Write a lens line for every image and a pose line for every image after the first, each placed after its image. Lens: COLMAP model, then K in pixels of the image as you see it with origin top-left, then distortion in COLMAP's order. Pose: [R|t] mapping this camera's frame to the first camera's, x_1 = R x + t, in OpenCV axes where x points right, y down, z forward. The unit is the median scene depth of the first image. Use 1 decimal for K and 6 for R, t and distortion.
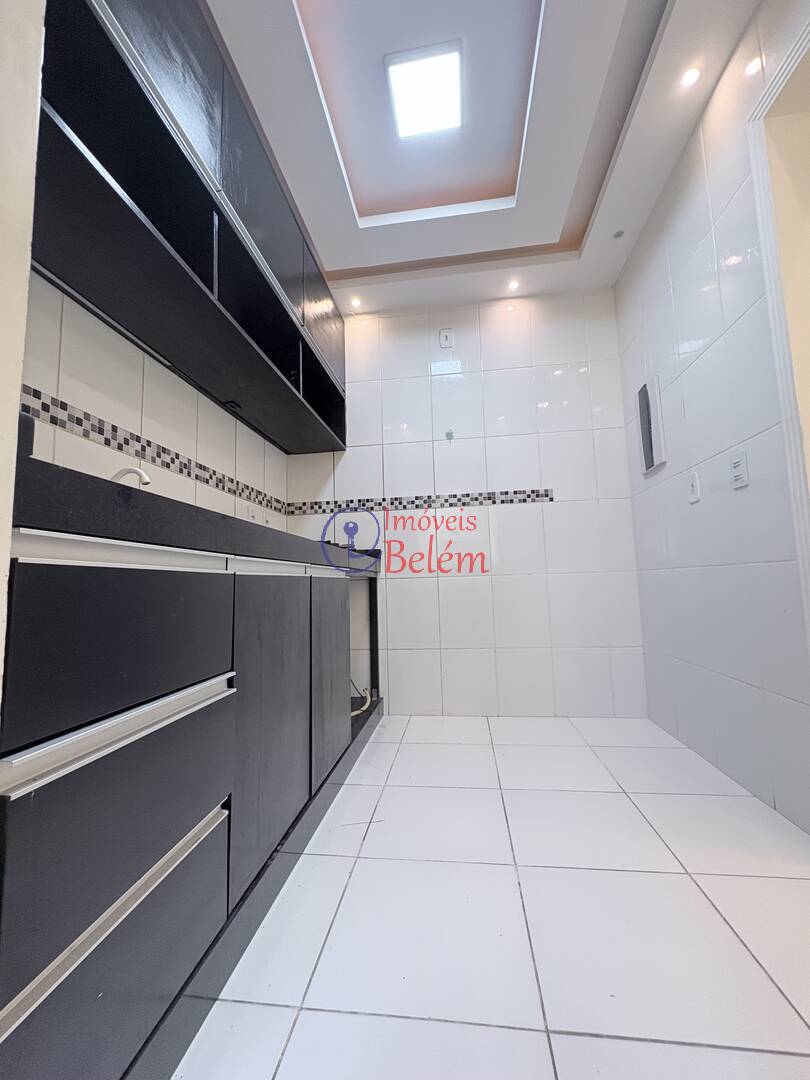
lens RADIAL K [[432.1, 0, 409.3], [0, 432.1, 538.4], [0, 0, 1]] dist [0.001801, -0.000280]
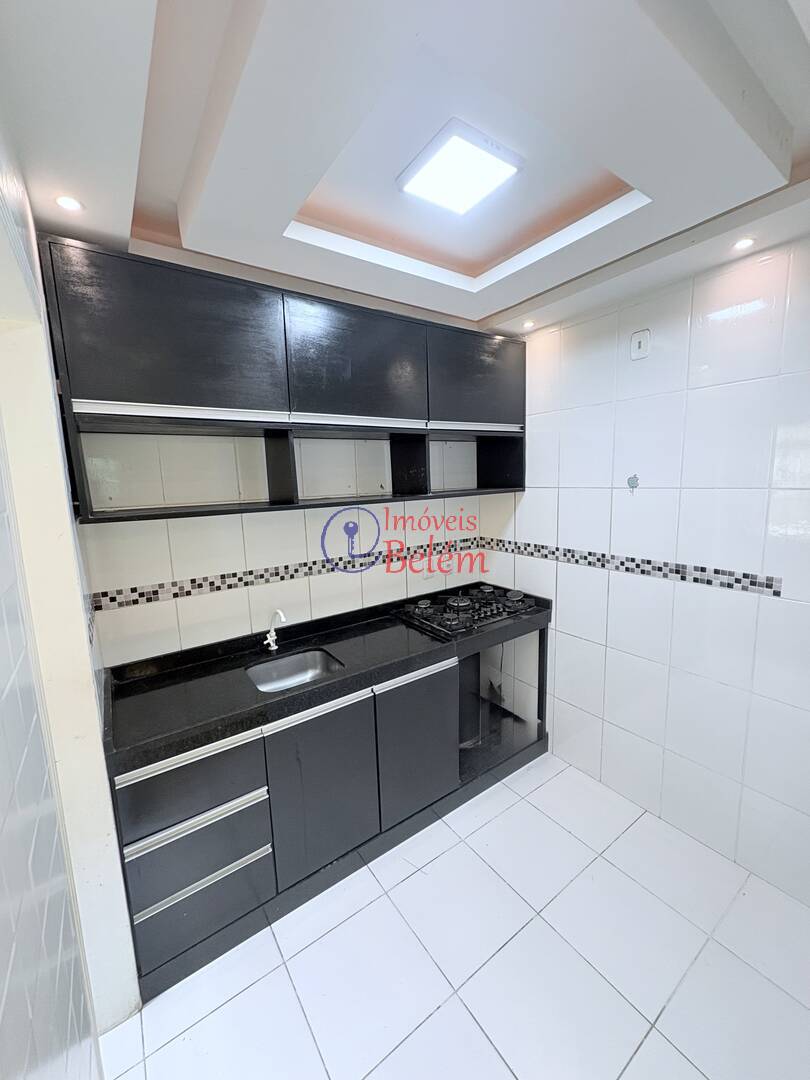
lens RADIAL K [[432.1, 0, 407.4], [0, 432.1, 539.5], [0, 0, 1]] dist [0.001801, -0.000280]
pose [[0.675190, 0.115983, -0.728468, 0.415687], [0.089034, 0.967527, 0.236568, -0.373630], [0.732251, -0.224587, 0.642938, 0.175691]]
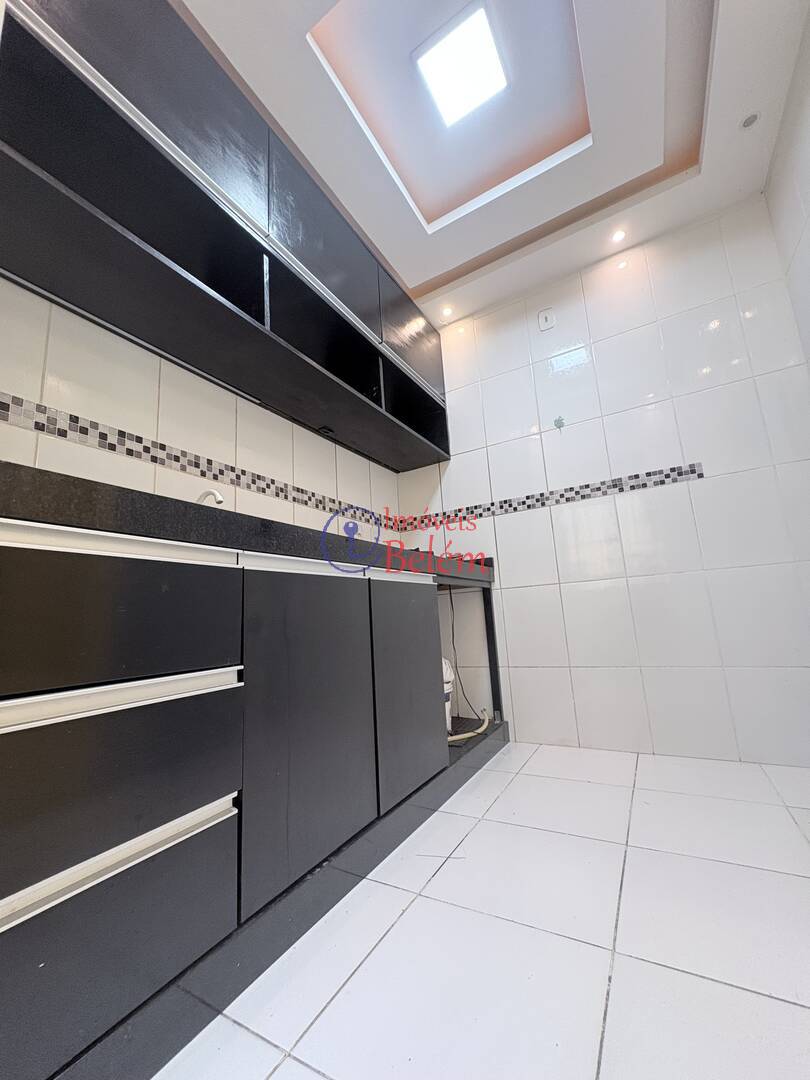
lens RADIAL K [[432.1, 0, 408.4], [0, 432.1, 538.4], [0, 0, 1]] dist [0.001801, -0.000280]
pose [[0.920848, -0.098781, -0.377203, 0.123670], [0.075244, 0.994213, -0.076671, 0.043293], [0.382594, 0.042220, 0.922952, 0.075744]]
